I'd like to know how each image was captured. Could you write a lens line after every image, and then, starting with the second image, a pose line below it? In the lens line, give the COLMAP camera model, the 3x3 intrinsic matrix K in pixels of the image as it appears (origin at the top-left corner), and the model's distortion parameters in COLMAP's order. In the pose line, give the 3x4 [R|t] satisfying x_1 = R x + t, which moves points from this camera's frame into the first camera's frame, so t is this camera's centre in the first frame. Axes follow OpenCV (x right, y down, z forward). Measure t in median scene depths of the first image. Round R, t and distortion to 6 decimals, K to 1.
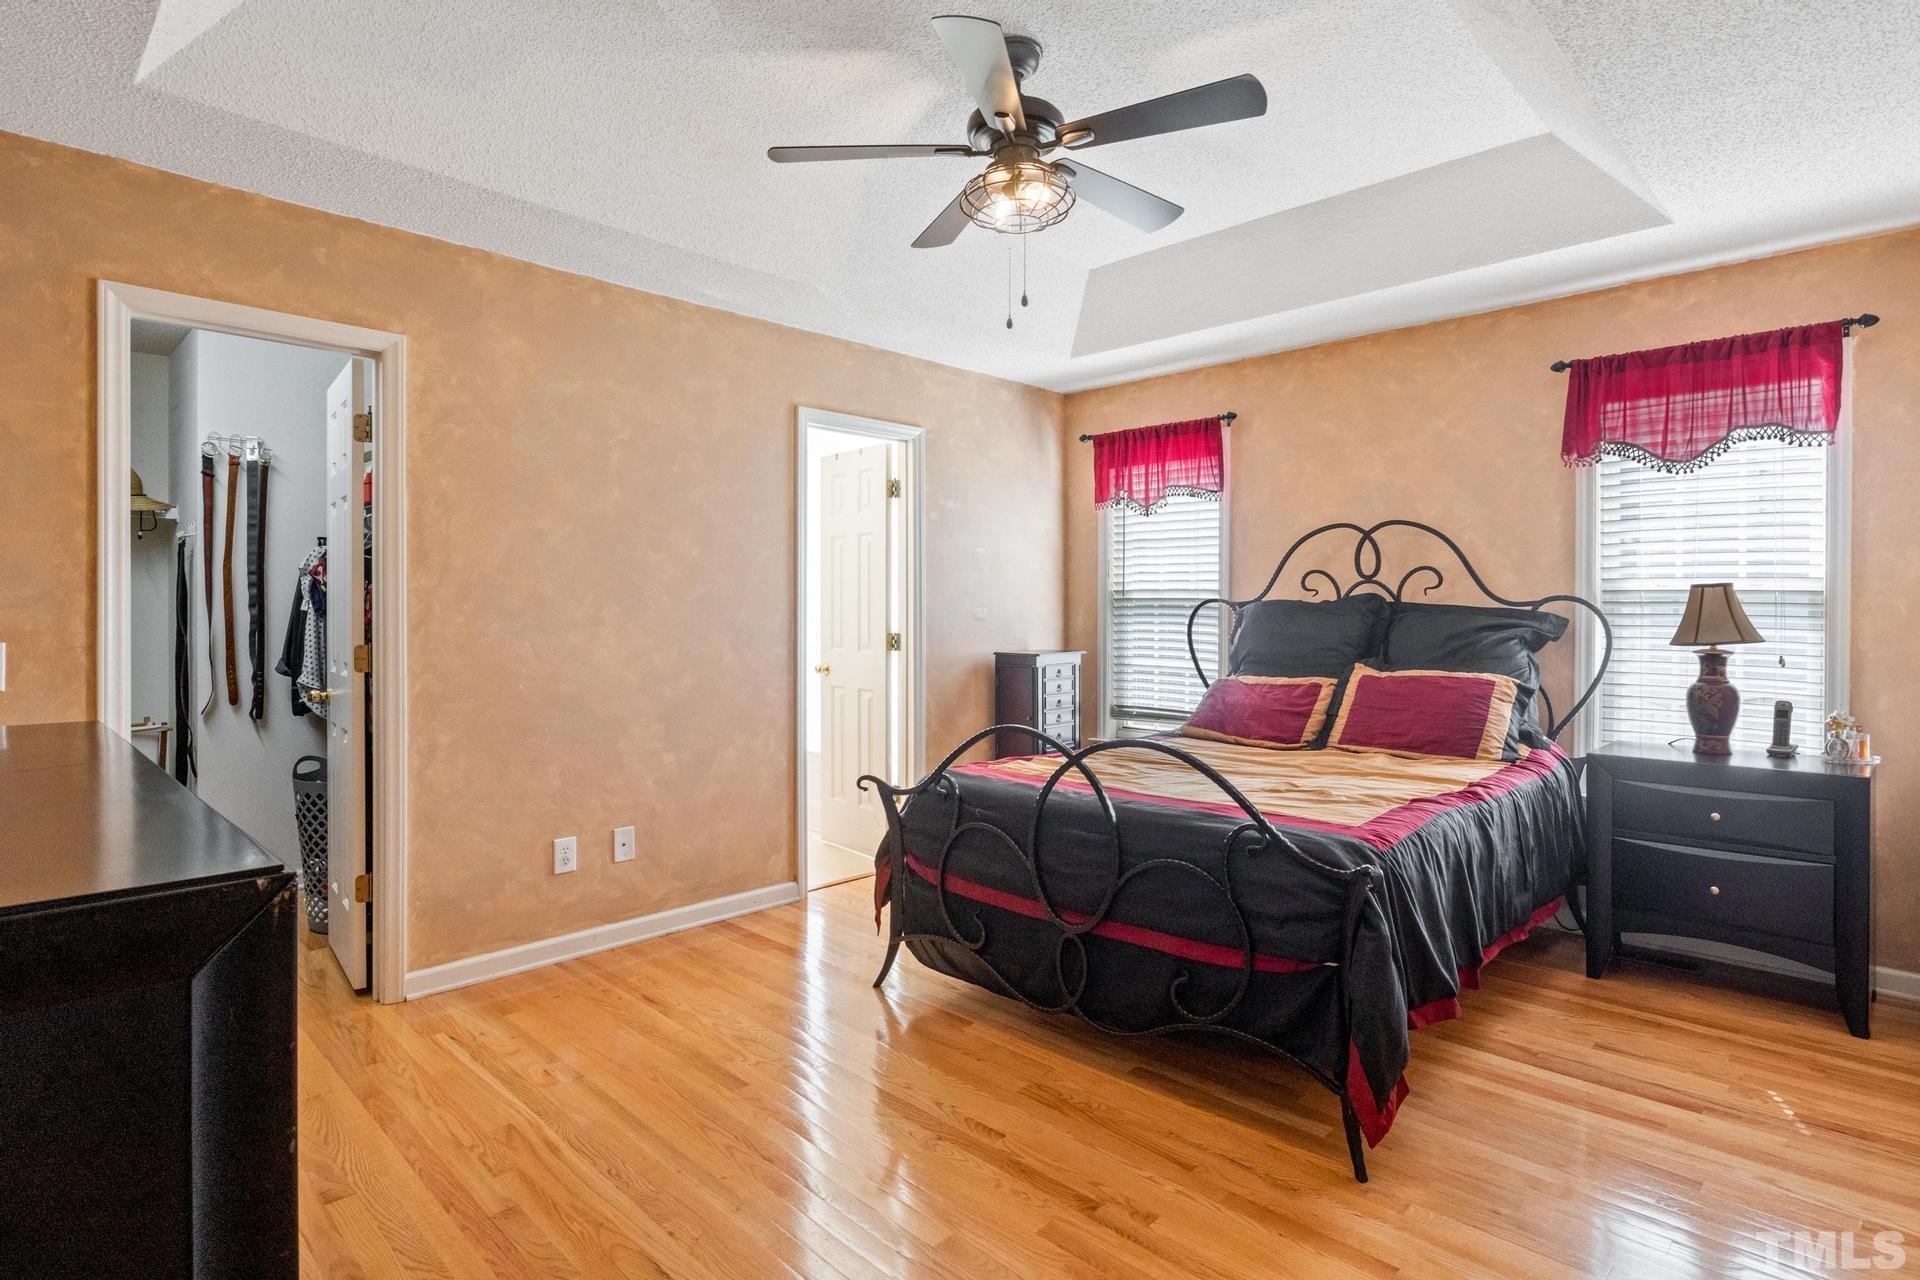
lens RADIAL K [[972.8, 0, 970.1], [0, 972.8, 621.8], [0, 0, 1]] dist [0.001625, -0.003464]
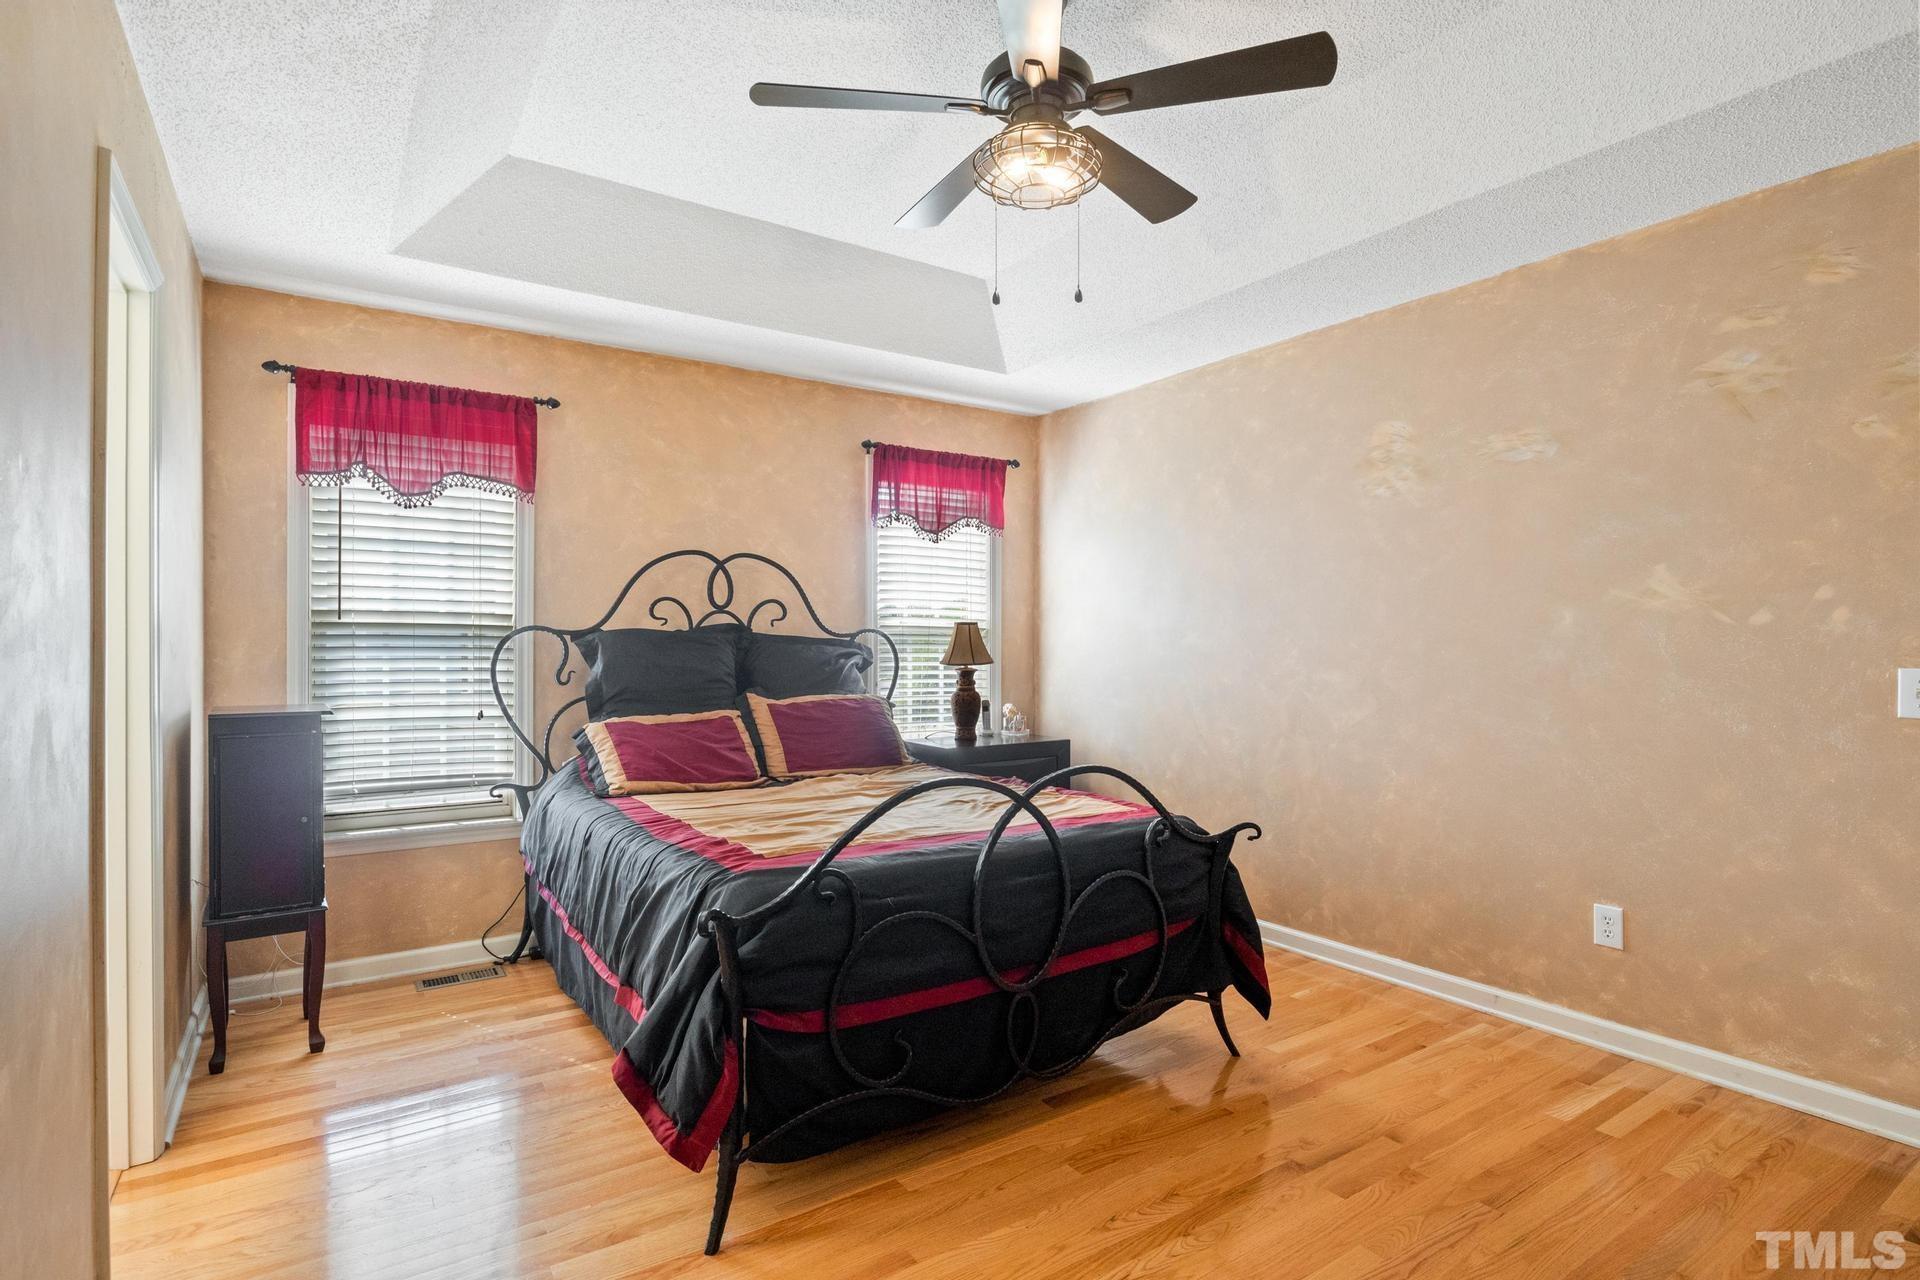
lens RADIAL K [[972.8, 0, 970.1], [0, 972.8, 642.3], [0, 0, 1]] dist [0.001625, -0.003464]
pose [[0.199060, 0.000110, 0.979987, -0.634034], [0.013327, 0.999907, -0.002819, -0.005036], [-0.979897, 0.013622, 0.199040, 0.681710]]
